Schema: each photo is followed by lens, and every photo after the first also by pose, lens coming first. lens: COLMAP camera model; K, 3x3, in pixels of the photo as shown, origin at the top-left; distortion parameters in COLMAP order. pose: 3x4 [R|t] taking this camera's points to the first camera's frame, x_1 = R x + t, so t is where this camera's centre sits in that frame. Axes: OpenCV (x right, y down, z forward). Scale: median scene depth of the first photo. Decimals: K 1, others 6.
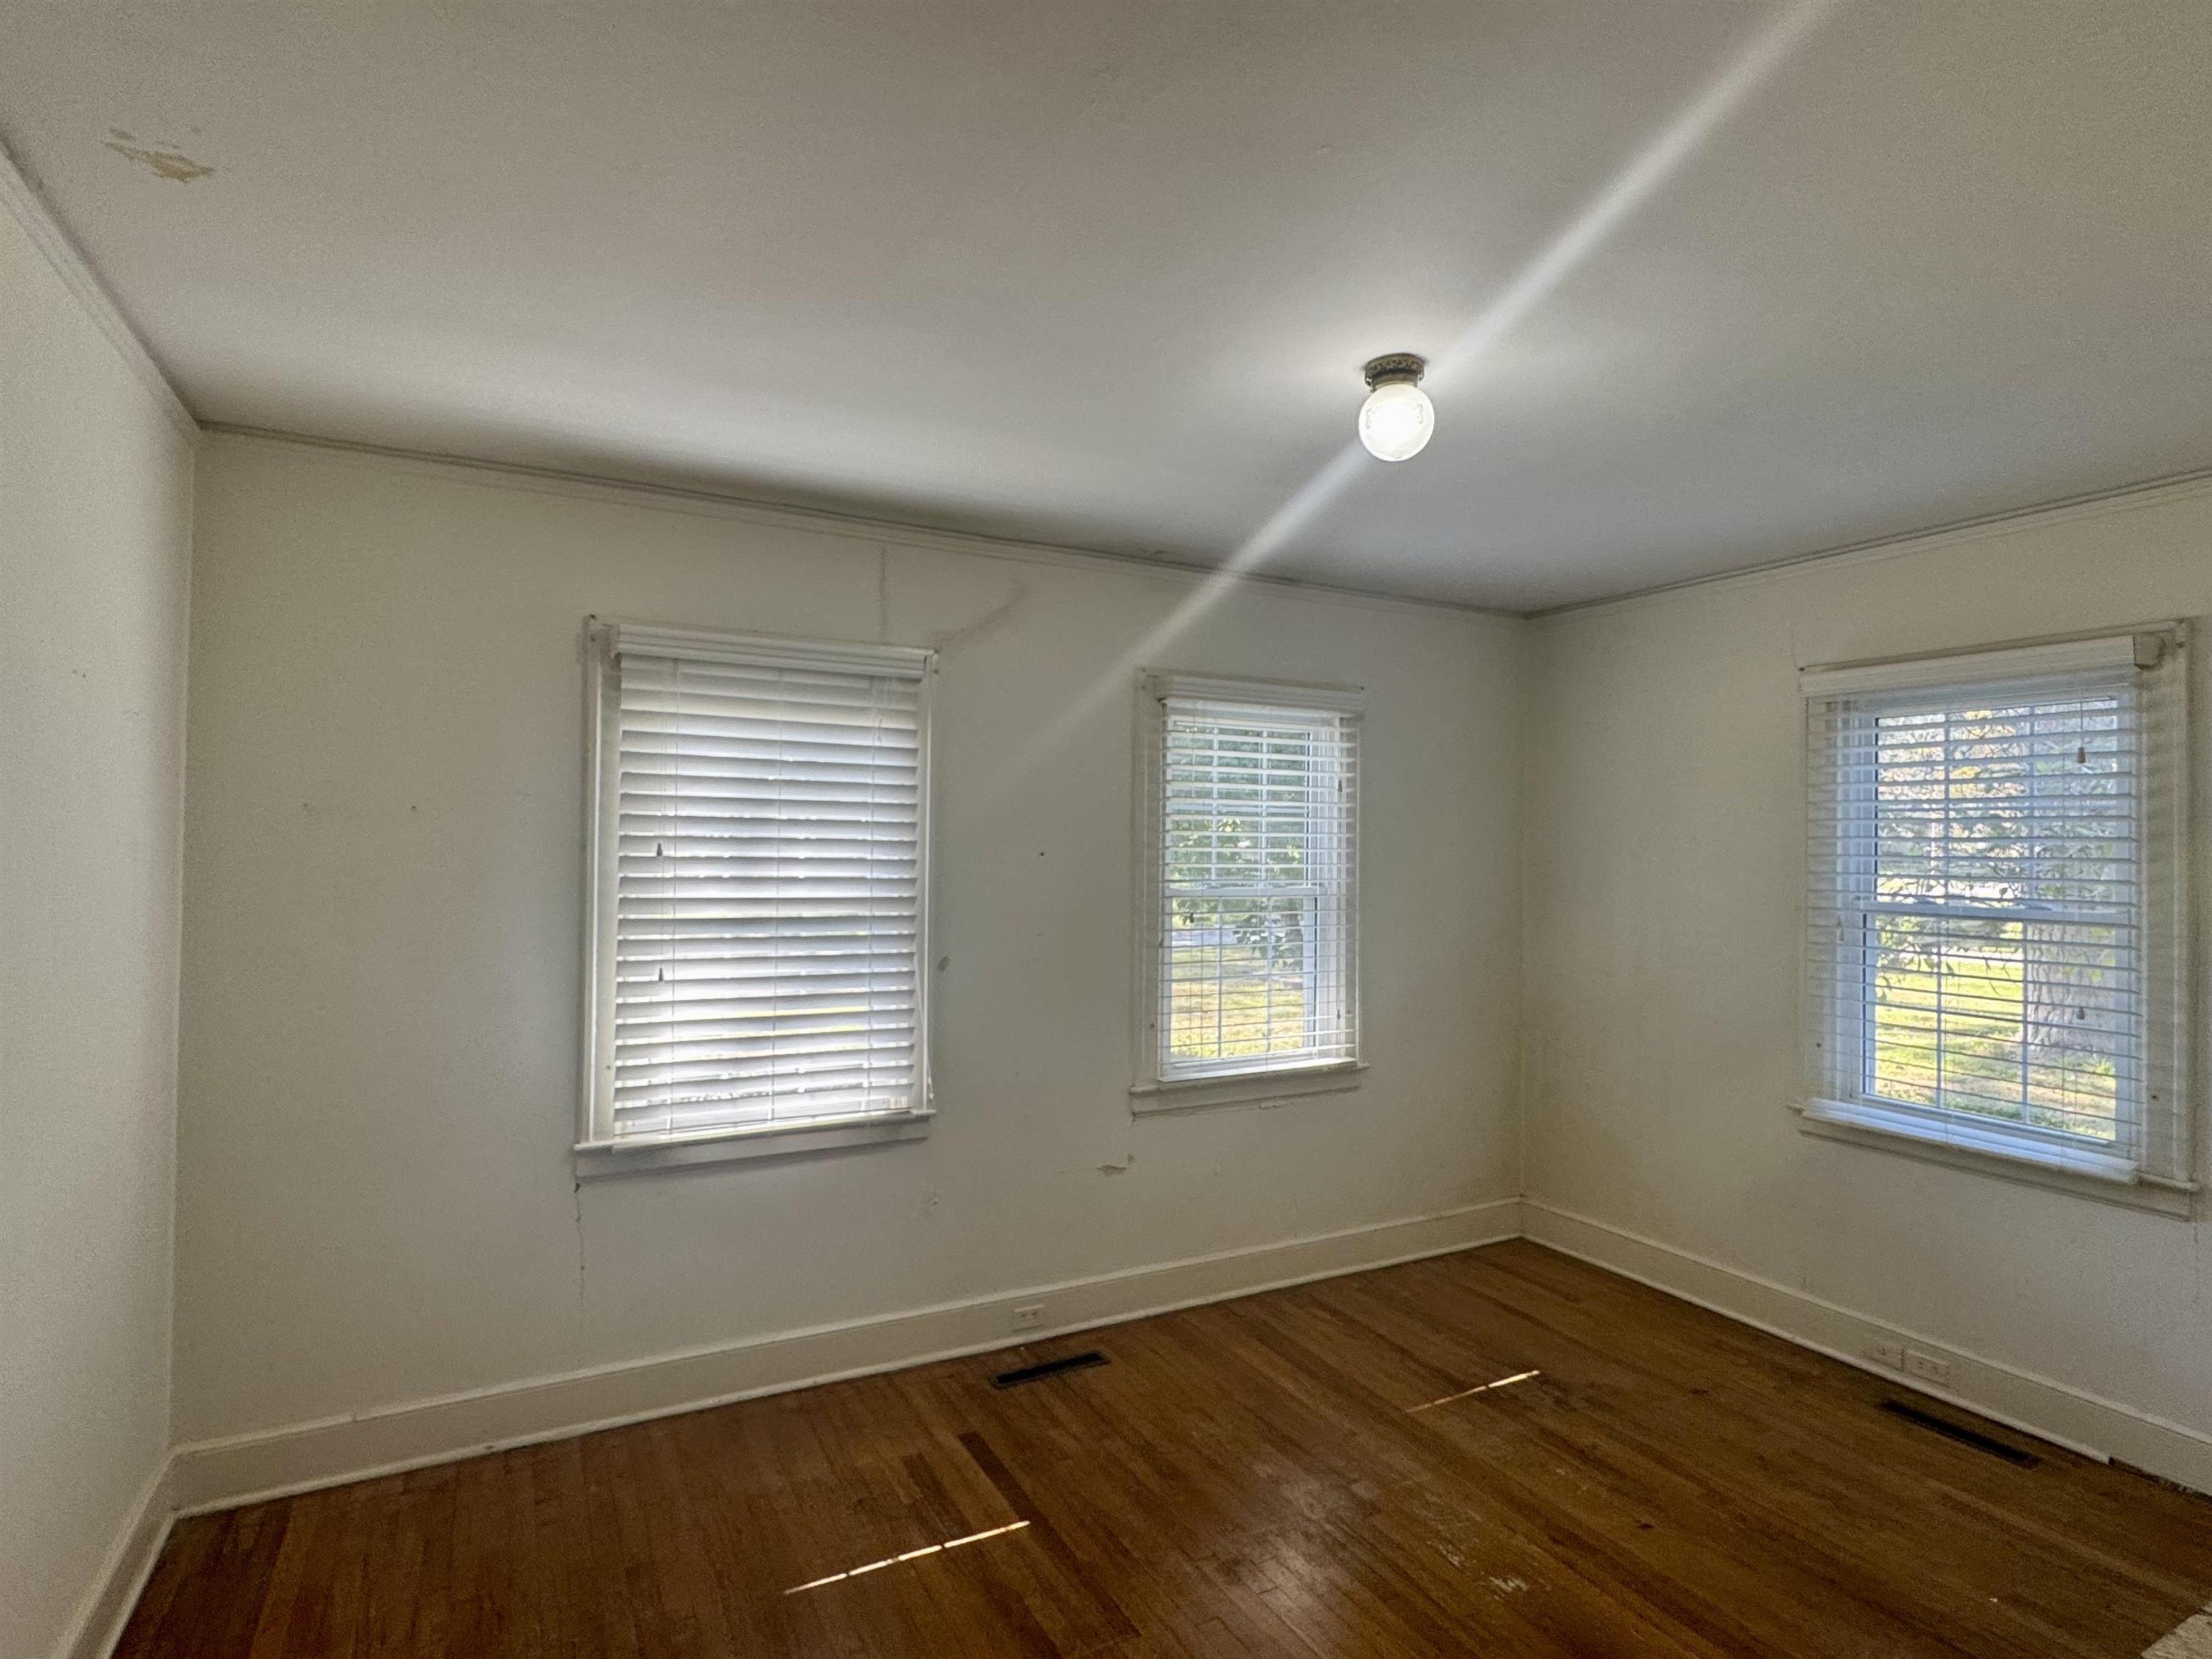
lens RADIAL K [[1150.9, 0, 1106.0], [0, 1150.9, 829.5], [0, 0, 1]] dist [-0.000684, 0.000319]
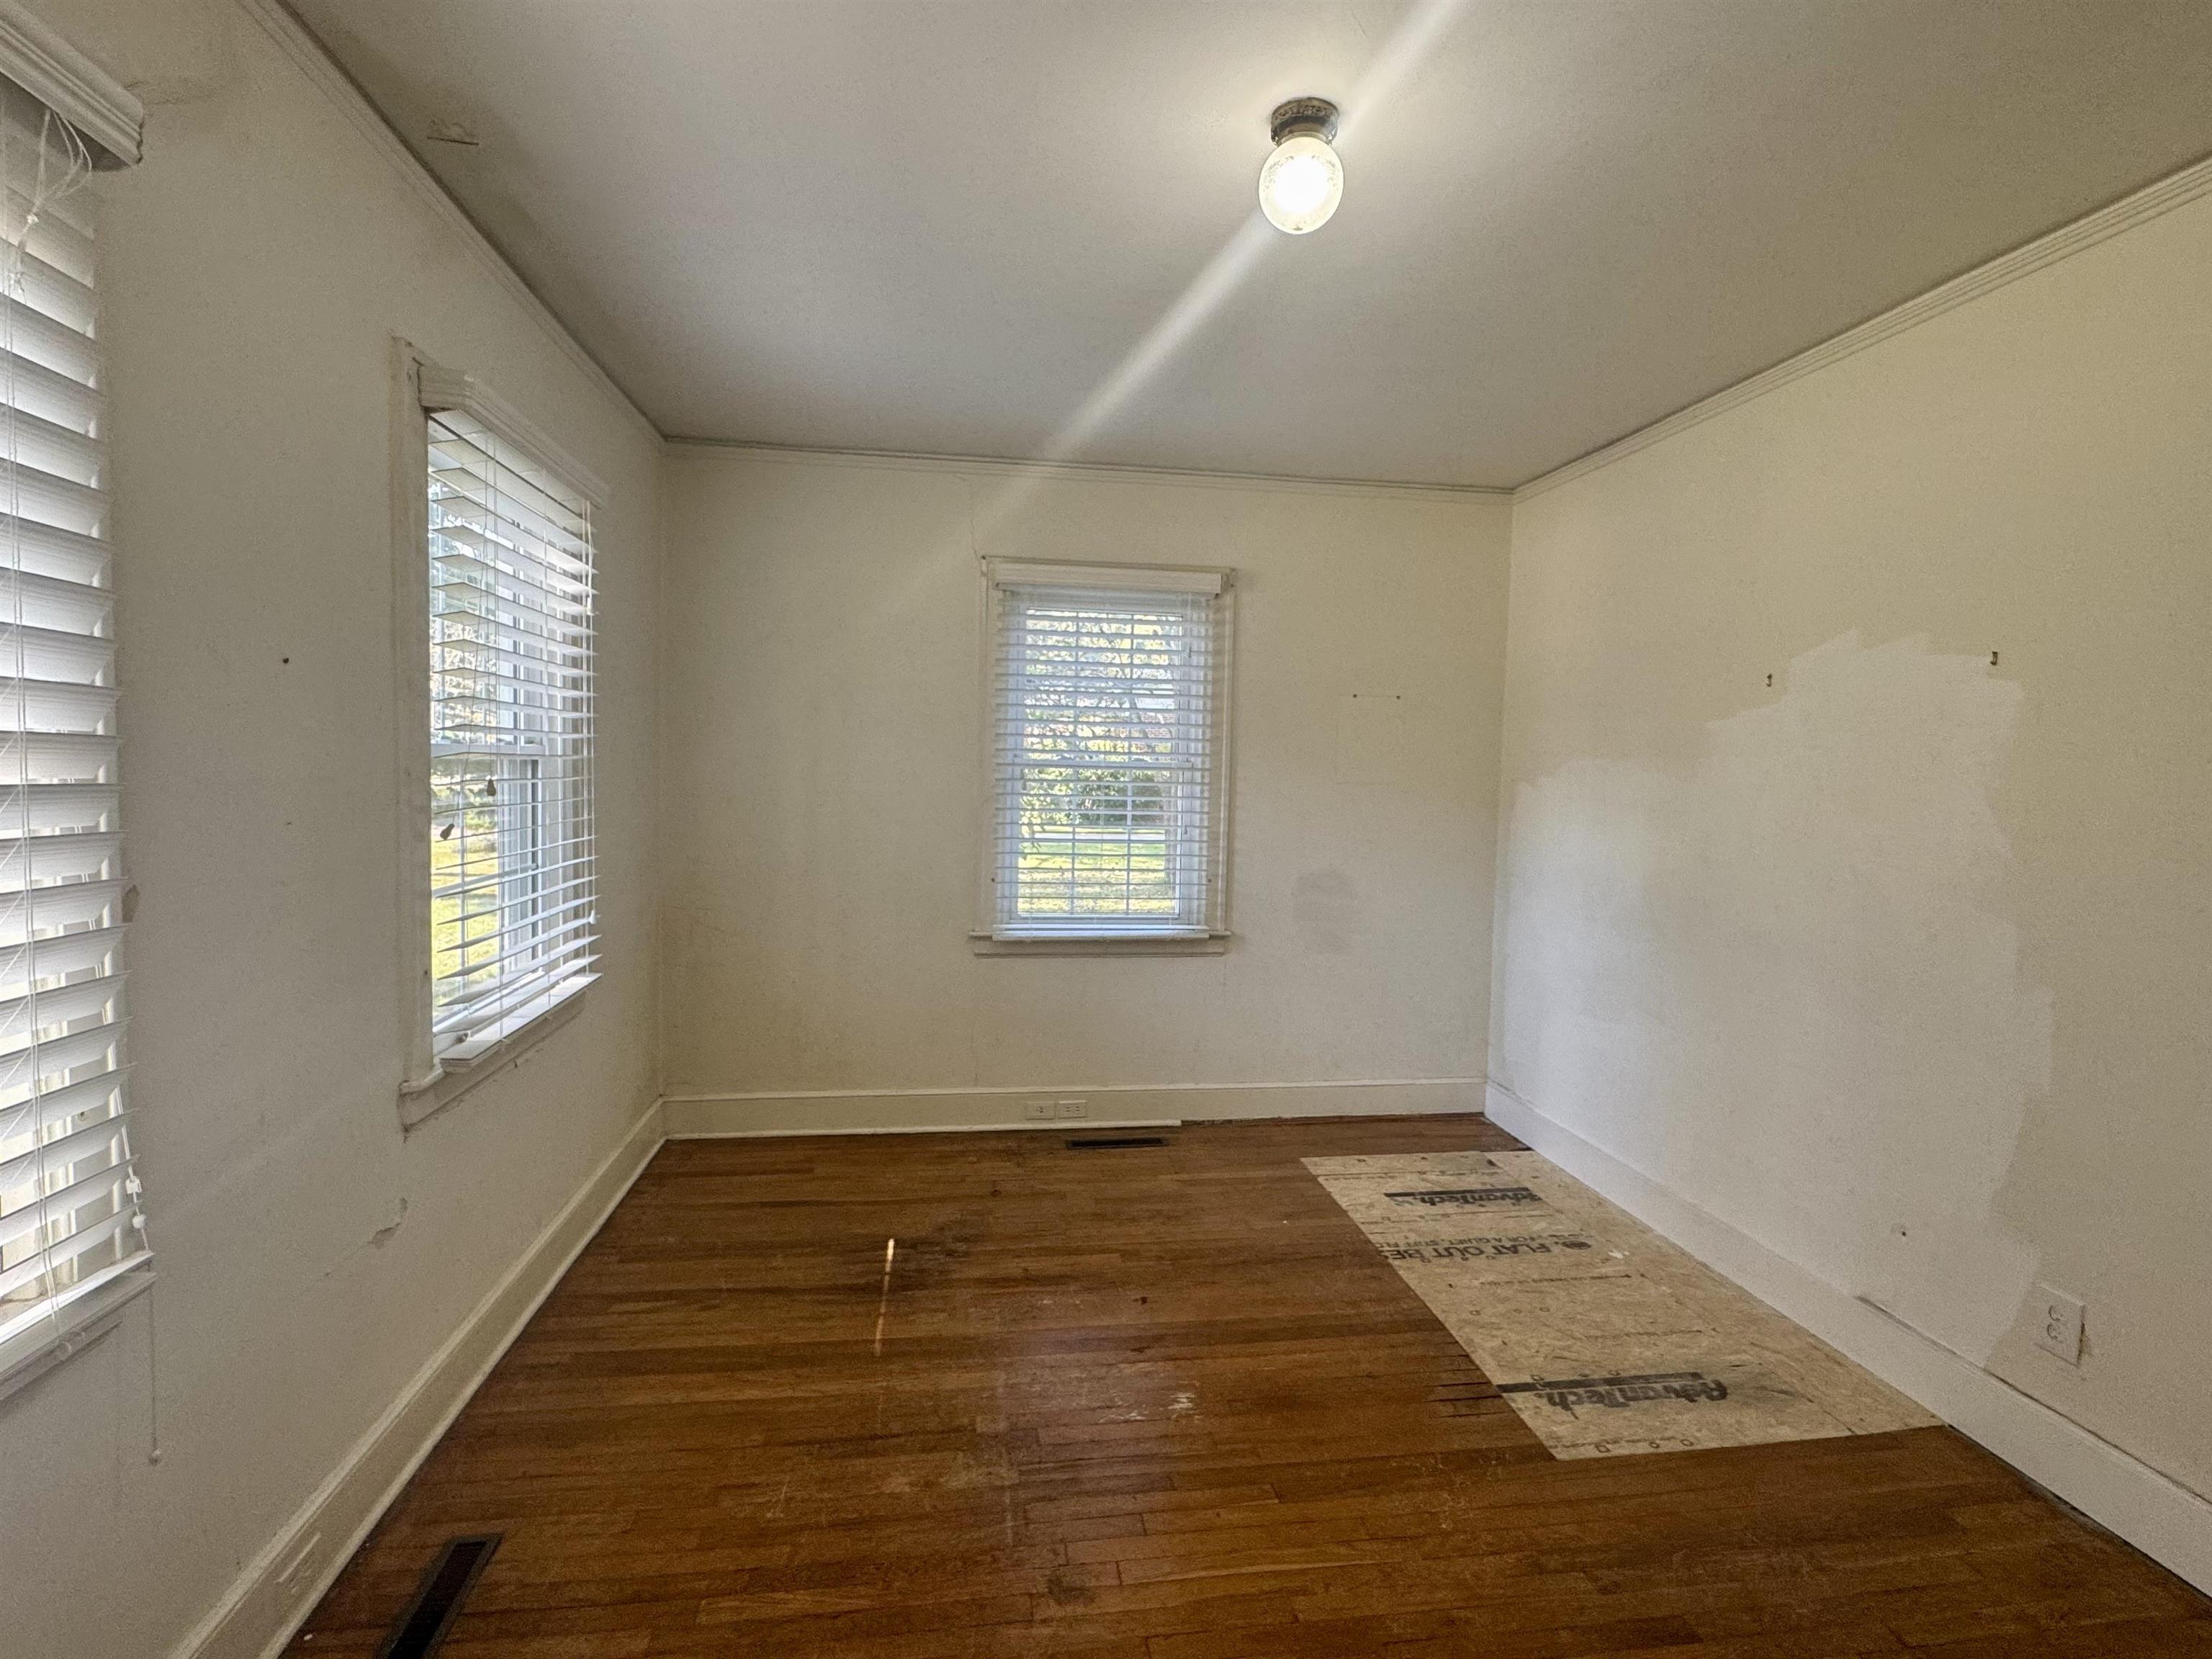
lens RADIAL K [[1057.5, 0, 1106.0], [0, 1057.5, 829.5], [0, 0, 1]] dist [0.000044, 0.000328]
pose [[0.339769, -0.059917, 0.938599, -0.407606], [-0.030589, 0.996737, 0.074702, 0.057192], [-0.940012, -0.054092, 0.336827, 0.589976]]
